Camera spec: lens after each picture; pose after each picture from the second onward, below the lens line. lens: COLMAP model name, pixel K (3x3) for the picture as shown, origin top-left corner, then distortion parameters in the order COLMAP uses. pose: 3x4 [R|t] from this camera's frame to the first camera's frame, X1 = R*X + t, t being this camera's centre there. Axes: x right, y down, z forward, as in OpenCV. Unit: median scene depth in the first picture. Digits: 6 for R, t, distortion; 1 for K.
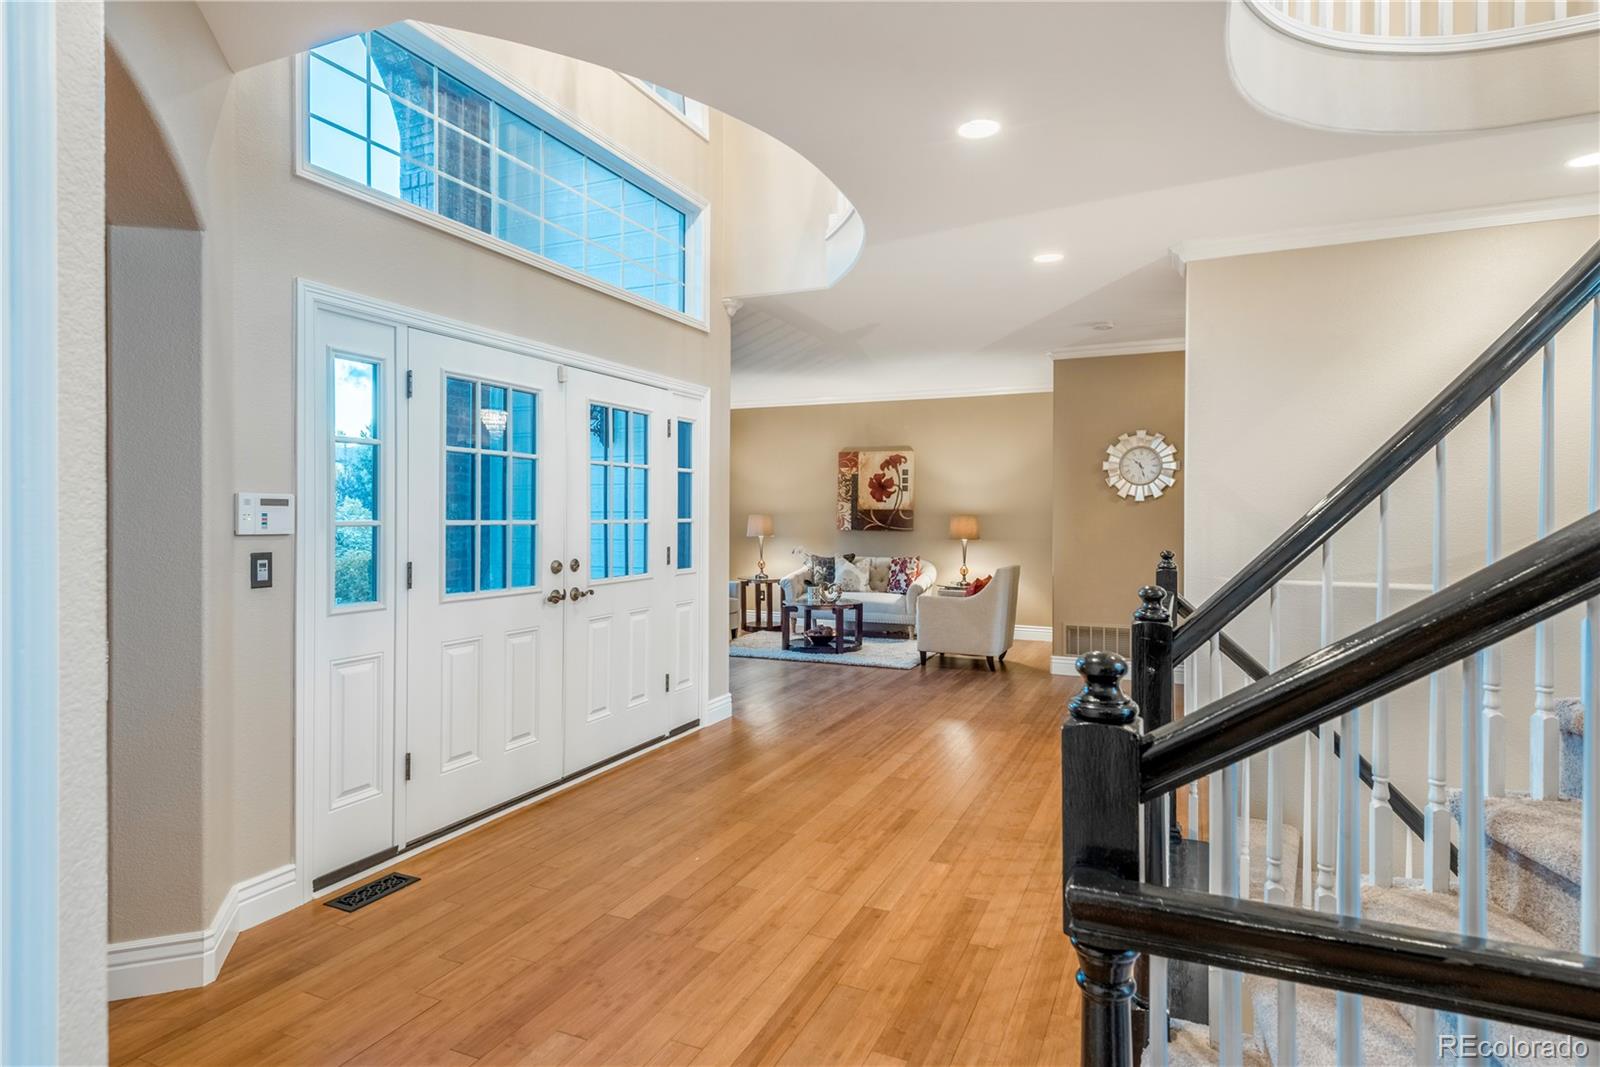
lens RADIAL K [[854.1, 0, 800.0], [0, 854.1, 533.5], [0, 0, 1]] dist [0.001180, 0.000088]
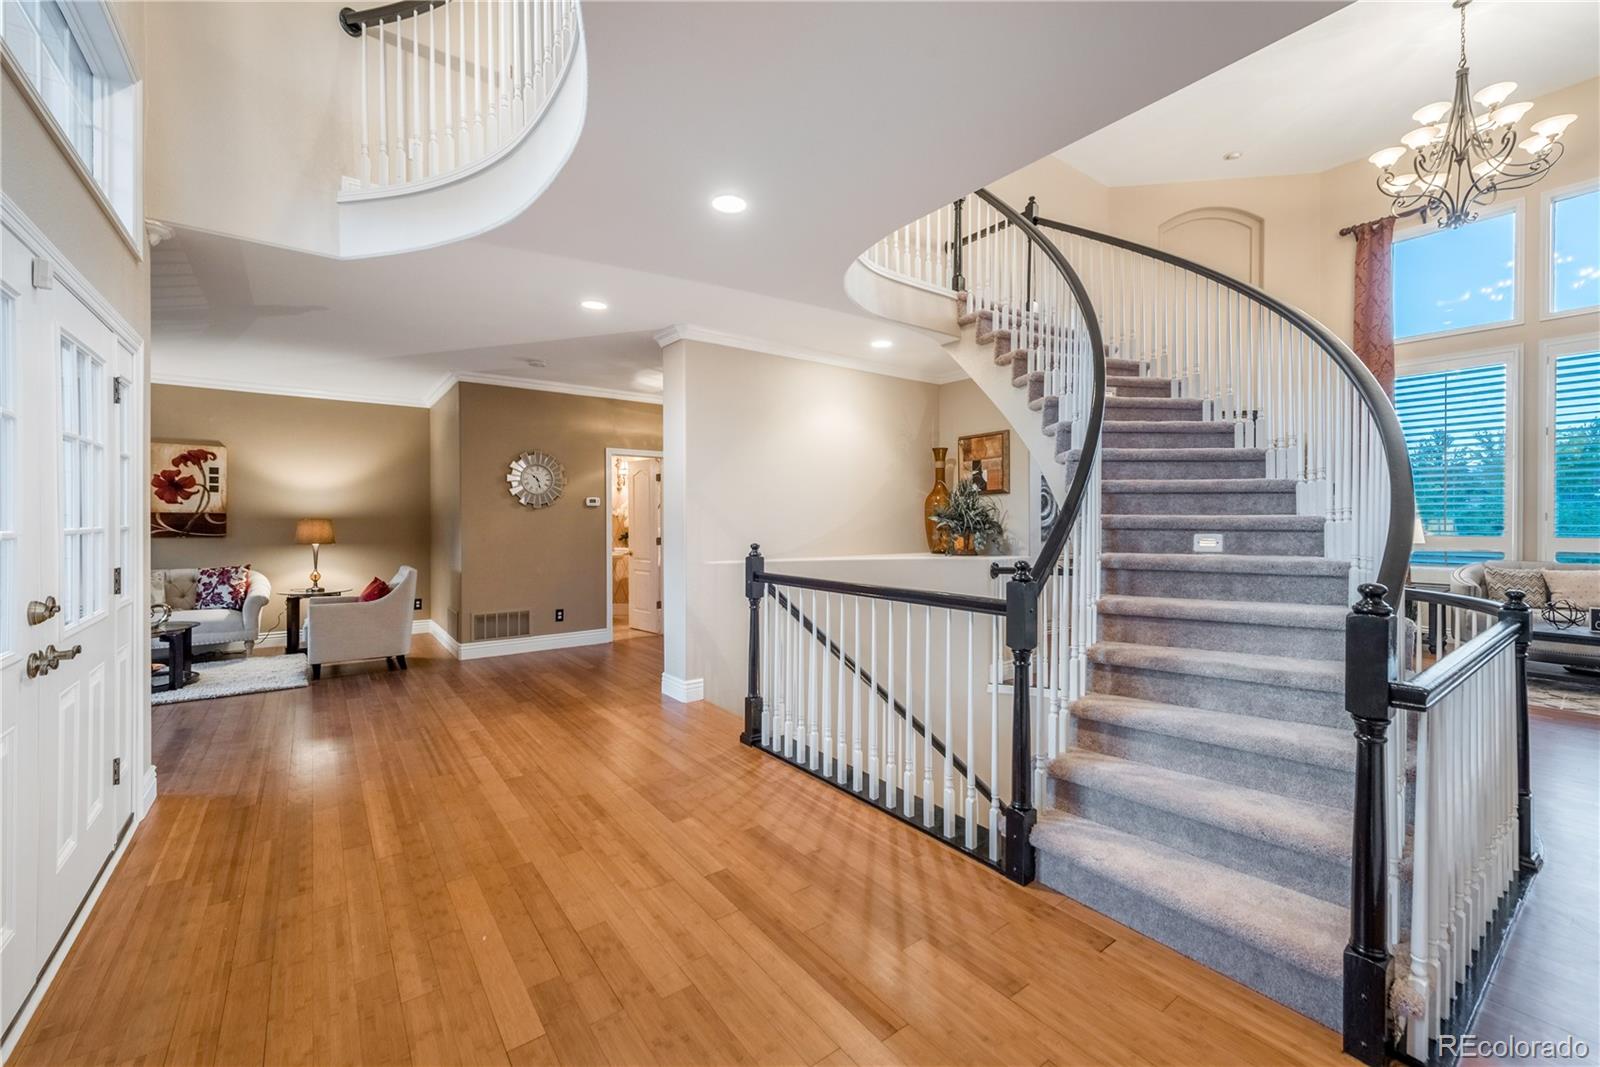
lens RADIAL K [[645.5, 0, 807.7], [0, 645.5, 527.7], [0, 0, 1]] dist [0.013689, -0.009632]
pose [[0.476305, -0.012097, 0.879197, -0.393200], [0.020036, 0.999795, 0.002901, -0.005520], [-0.879052, 0.016234, 0.476450, 0.326101]]
